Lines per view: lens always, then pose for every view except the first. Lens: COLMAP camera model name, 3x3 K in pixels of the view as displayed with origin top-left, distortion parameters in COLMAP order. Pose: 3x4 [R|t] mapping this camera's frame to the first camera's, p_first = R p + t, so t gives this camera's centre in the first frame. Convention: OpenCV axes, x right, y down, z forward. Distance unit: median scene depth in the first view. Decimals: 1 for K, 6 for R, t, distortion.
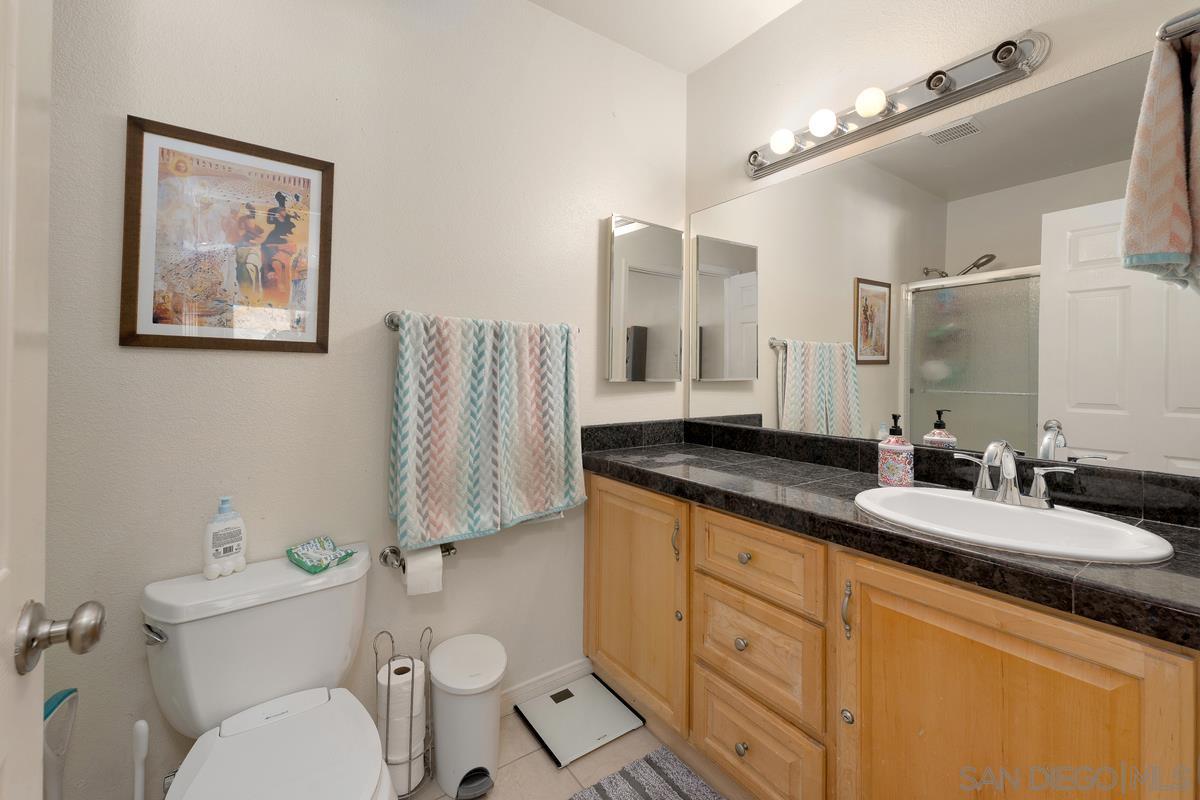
lens RADIAL K [[502.3, 0, 594.8], [0, 502.3, 365.3], [0, 0, 1]] dist [-0.001611, -0.000031]
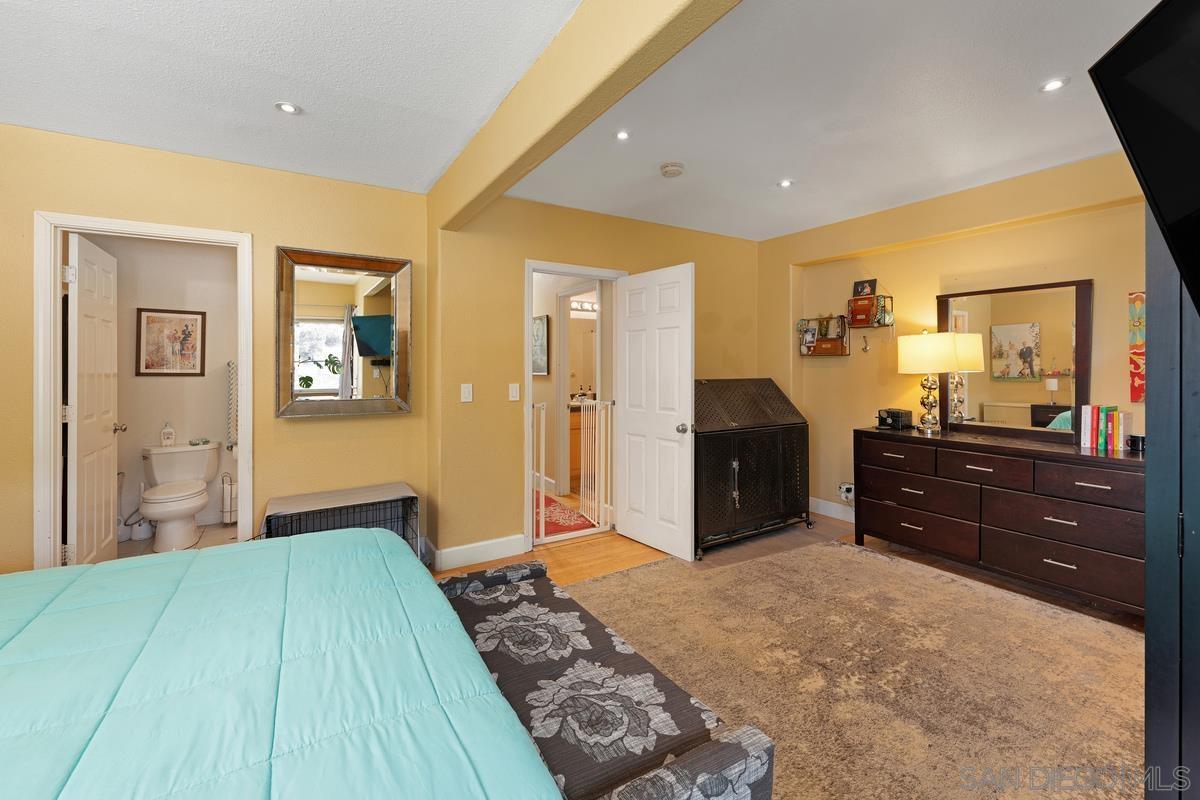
lens RADIAL K [[502.3, 0, 597.0], [0, 502.3, 368.4], [0, 0, 1]] dist [-0.001611, -0.000031]
pose [[0.998444, -0.005105, -0.055533, 2.132592], [0.005714, 0.999925, 0.010805, -0.099815], [0.055474, -0.011106, 0.998398, -2.002380]]
